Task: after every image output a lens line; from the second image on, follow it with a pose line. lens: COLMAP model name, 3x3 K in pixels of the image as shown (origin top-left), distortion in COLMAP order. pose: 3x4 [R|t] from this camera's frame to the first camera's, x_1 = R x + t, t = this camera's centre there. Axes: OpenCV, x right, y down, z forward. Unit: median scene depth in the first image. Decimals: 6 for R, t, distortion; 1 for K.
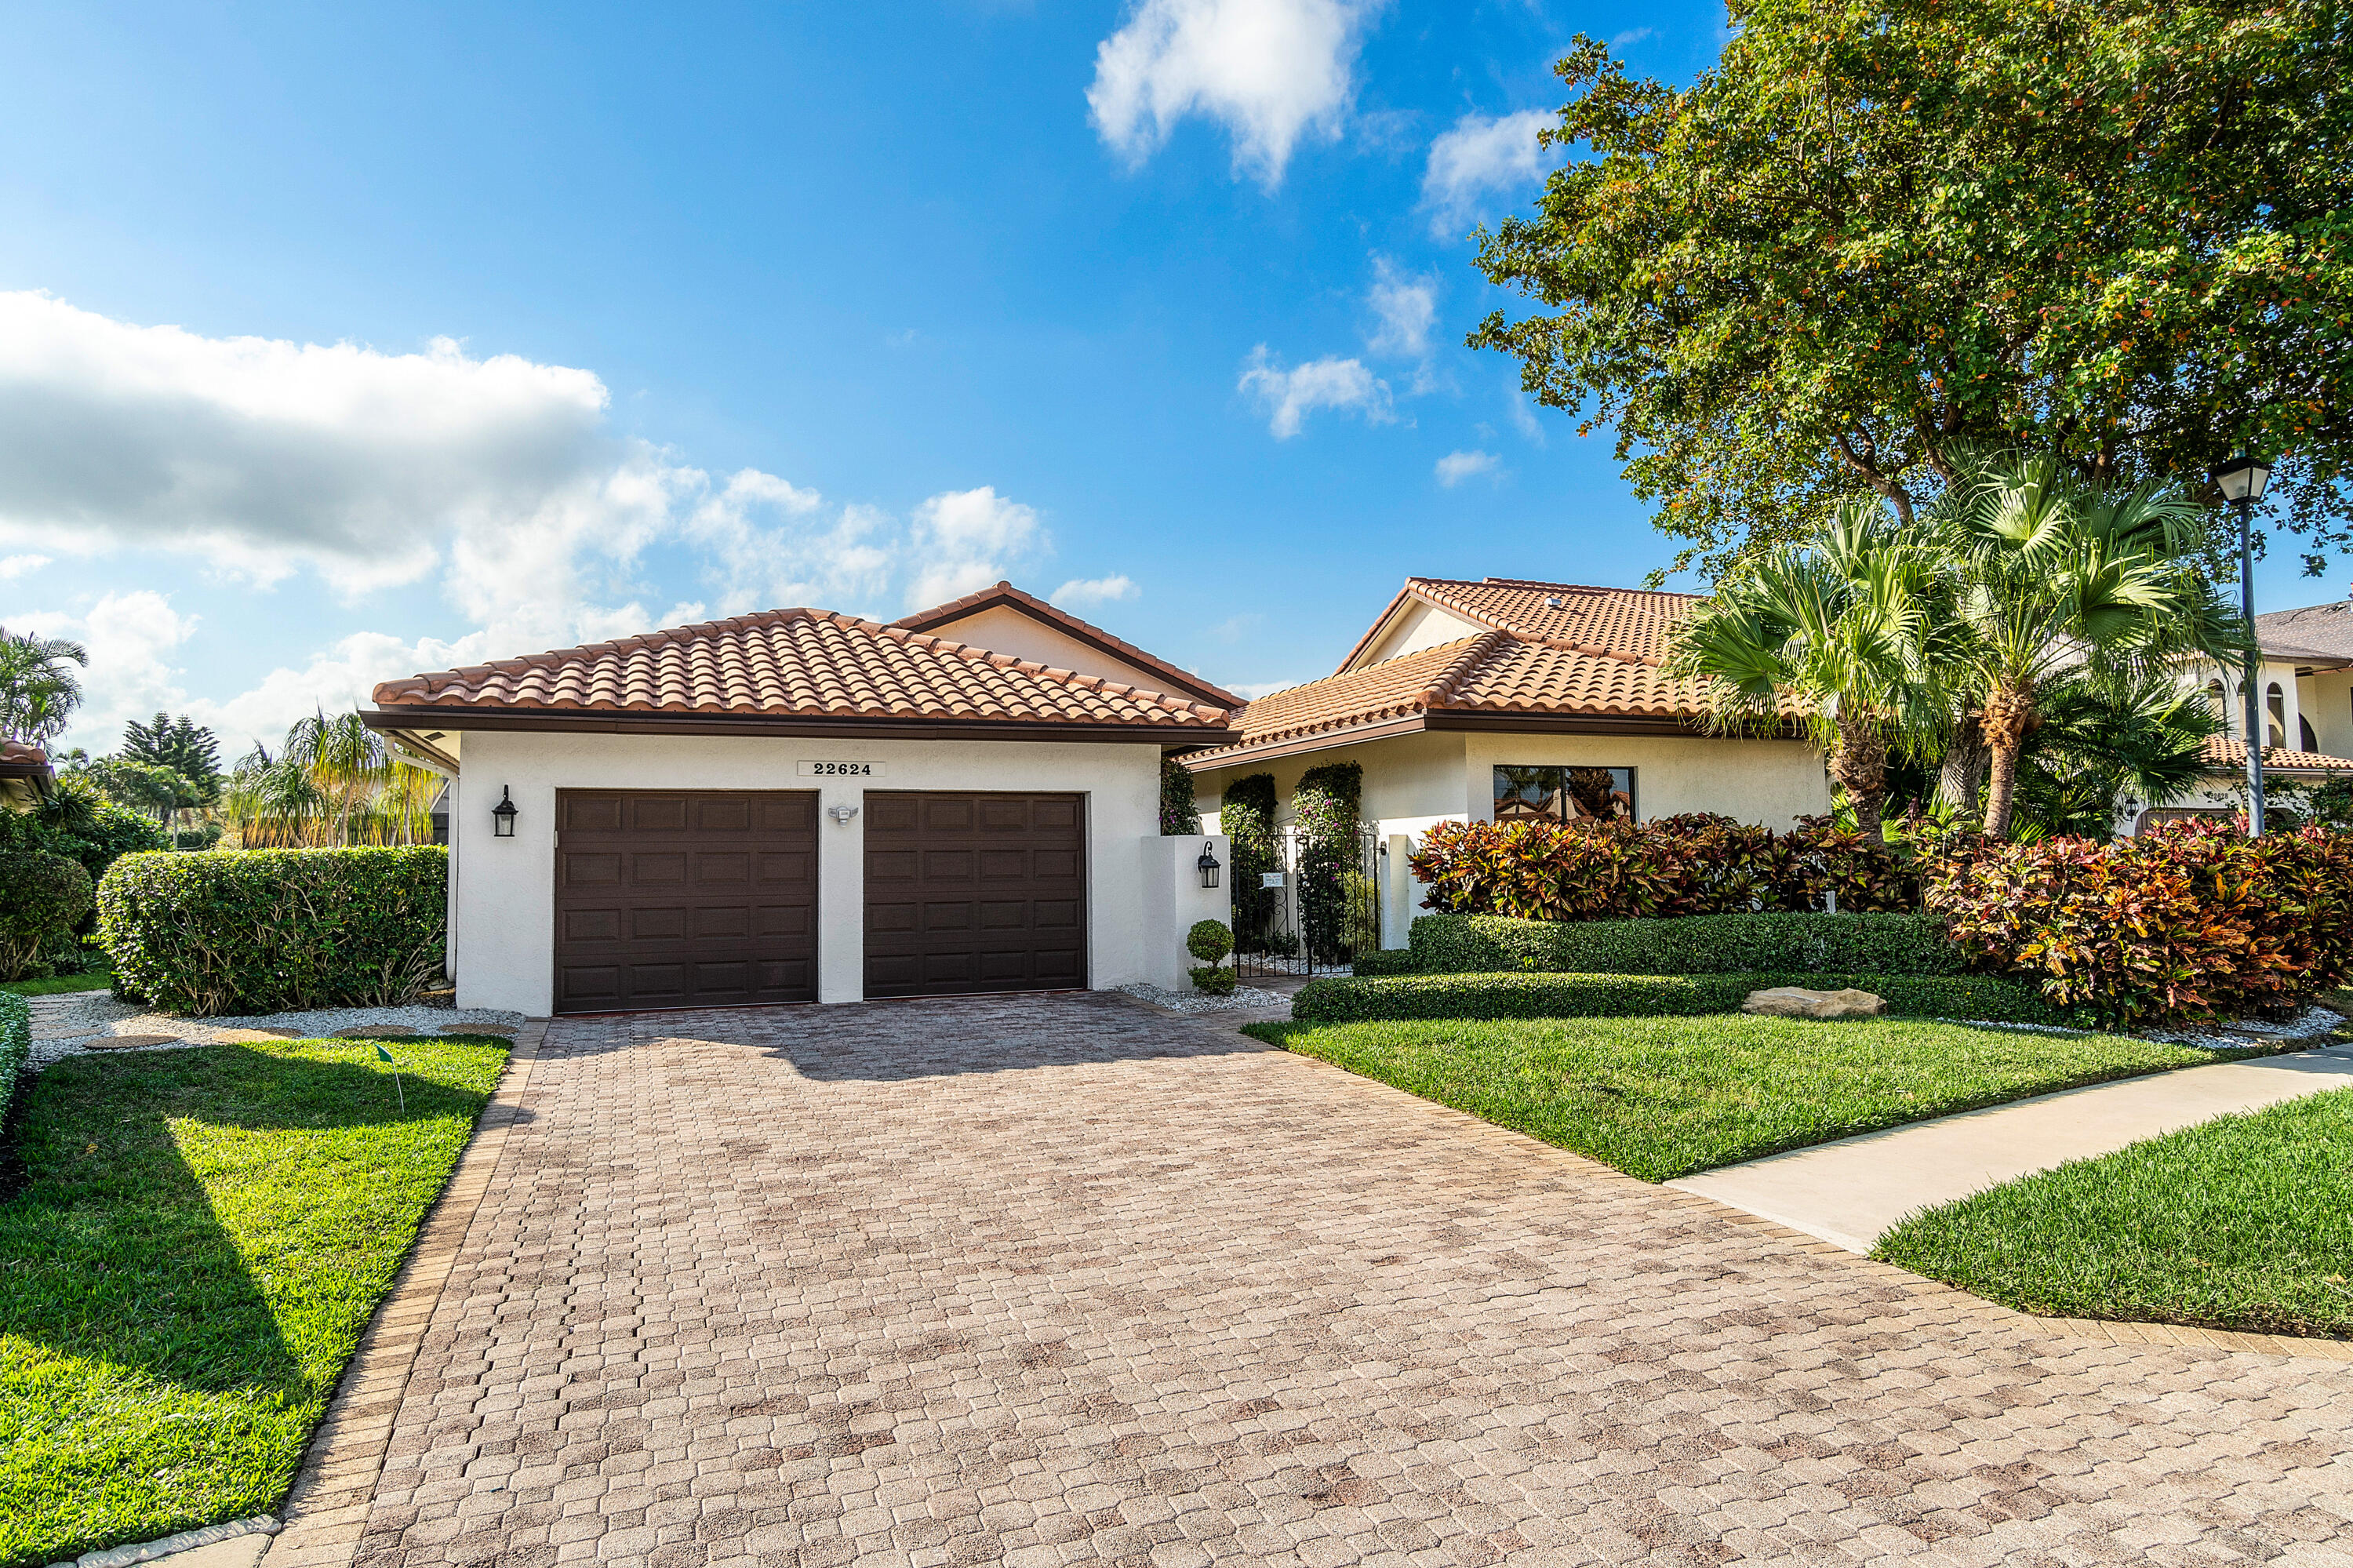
lens RADIAL K [[1246.4, 0, 1175.7], [0, 1246.4, 782.0], [0, 0, 1]] dist [-0.001228, 0.001408]
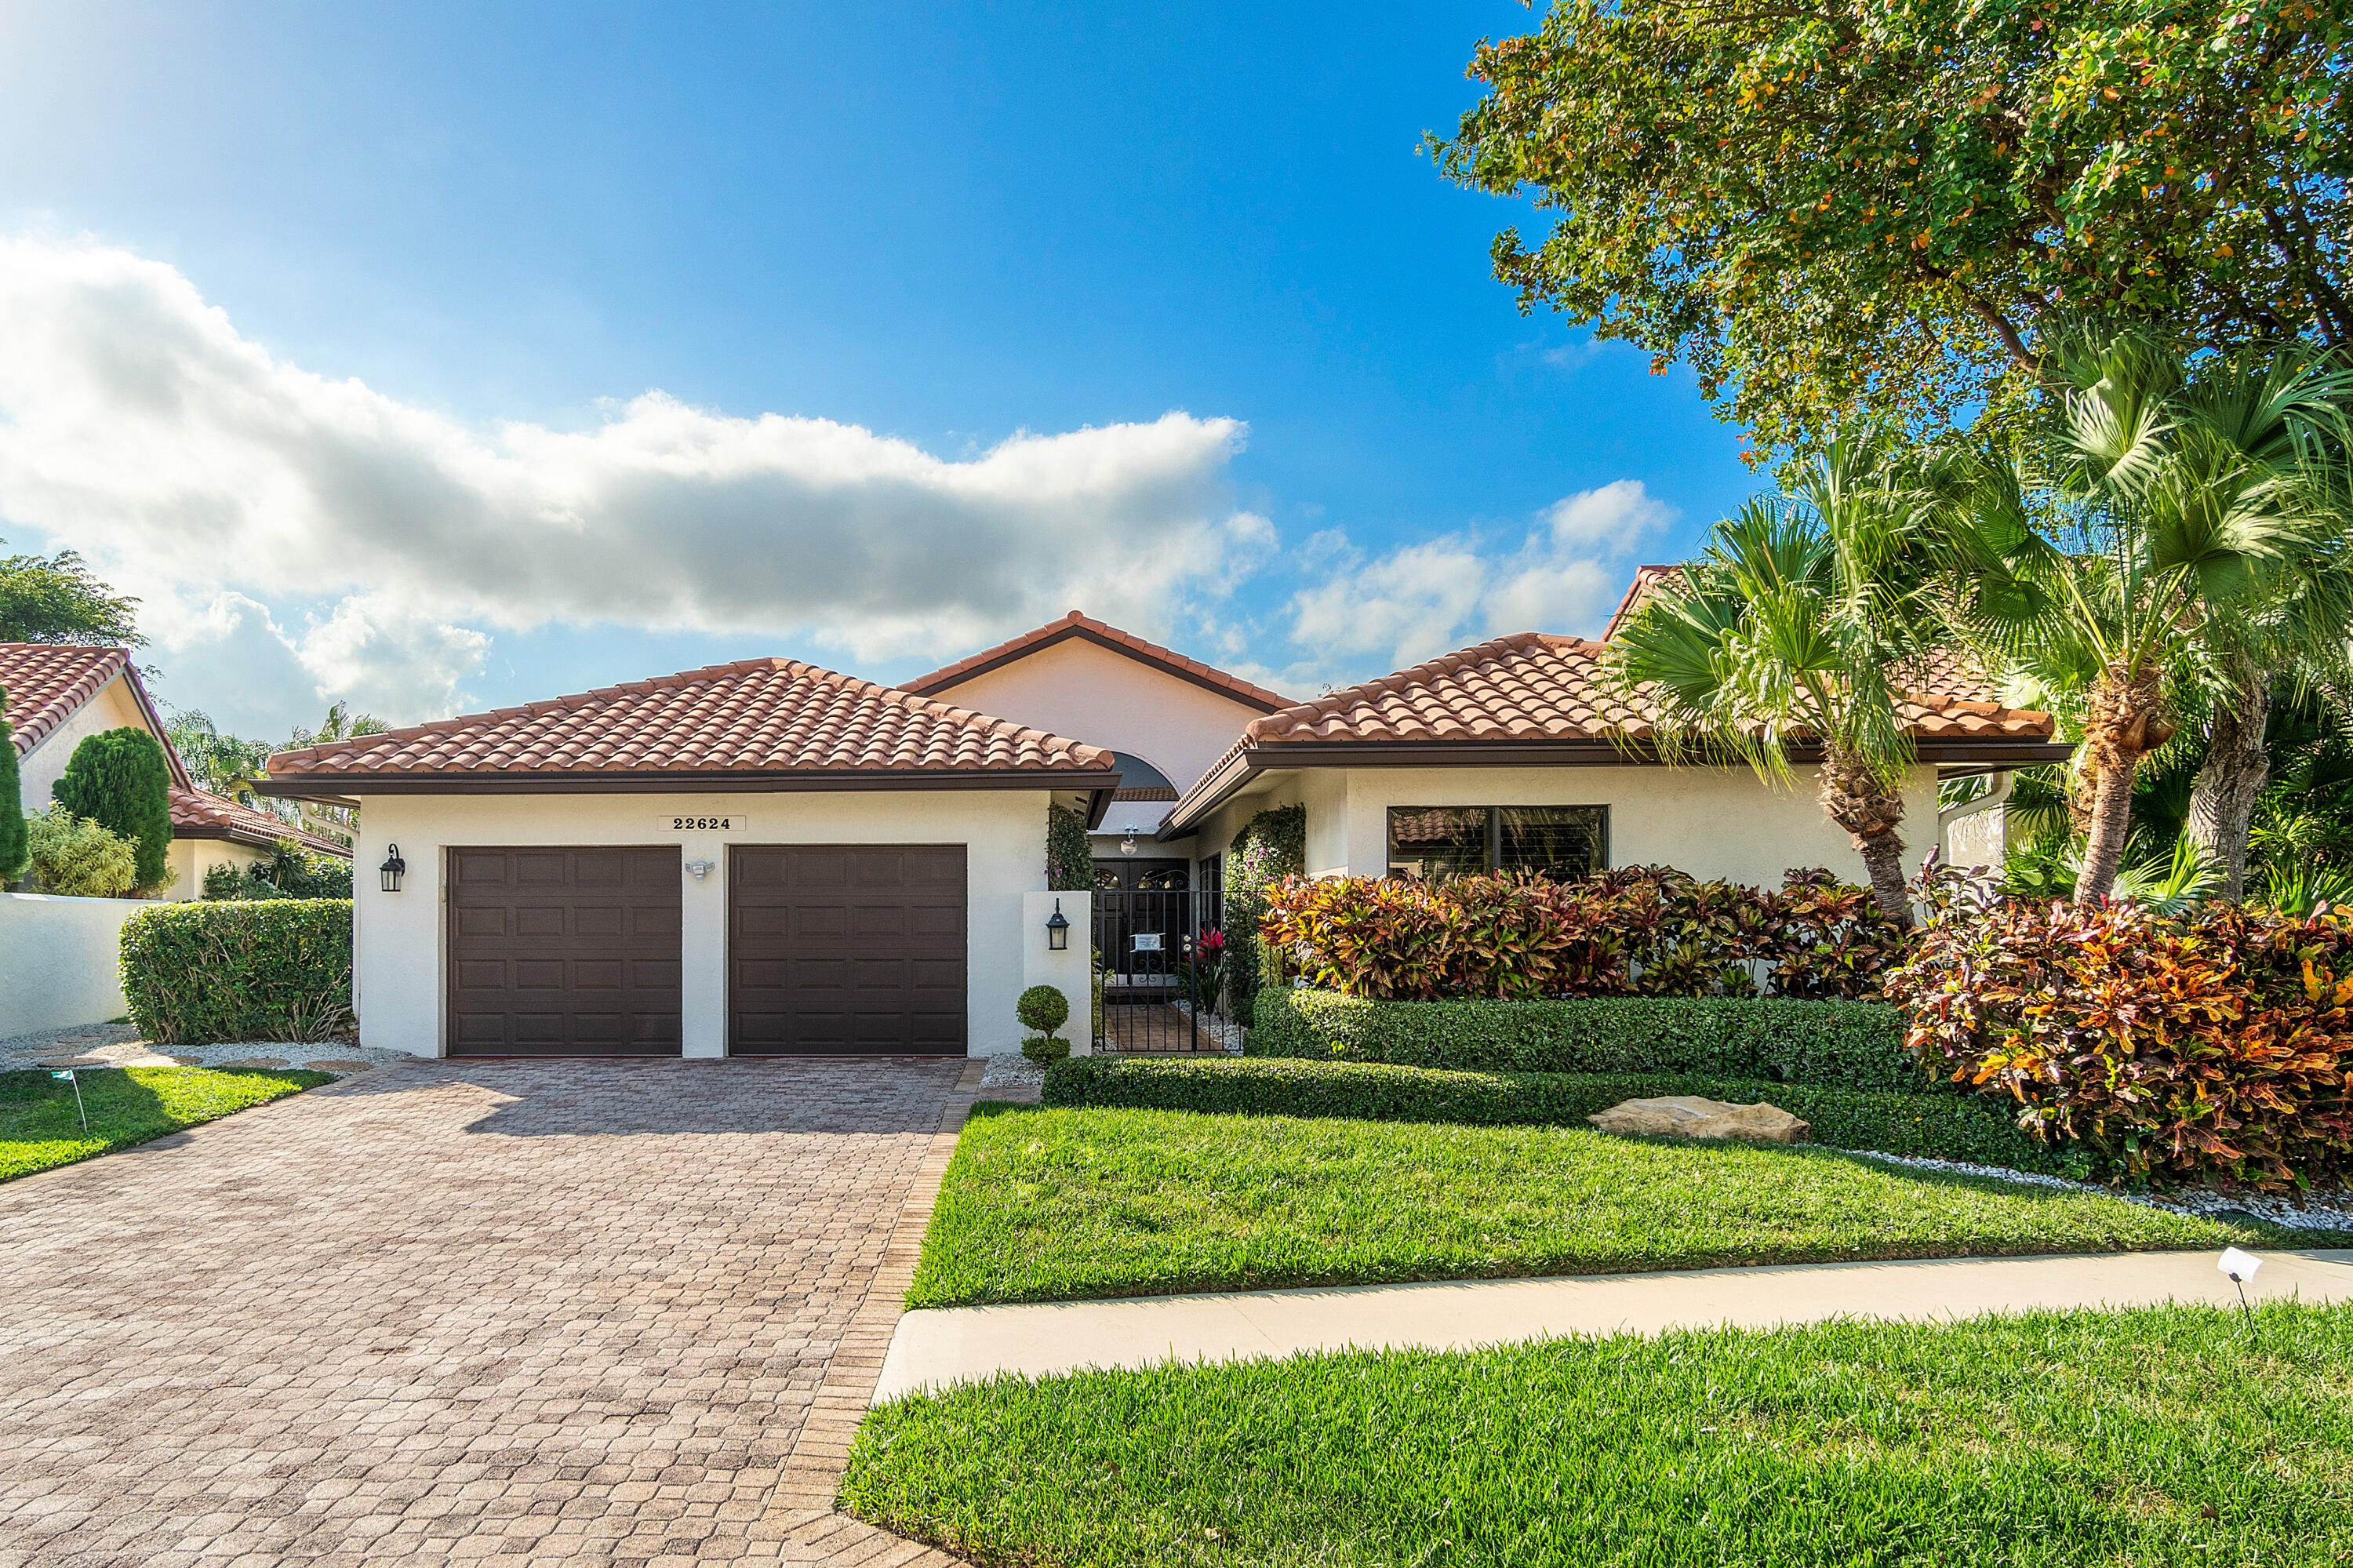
lens RADIAL K [[1388.5, 0, 1170.3], [0, 1388.5, 887.0], [0, 0, 1]] dist [0.001141, -0.002725]
pose [[0.933260, 0.002850, -0.359190, 0.509965], [0.013879, 0.998936, 0.043987, -0.003545], [0.358933, -0.046037, 0.932227, 0.111754]]
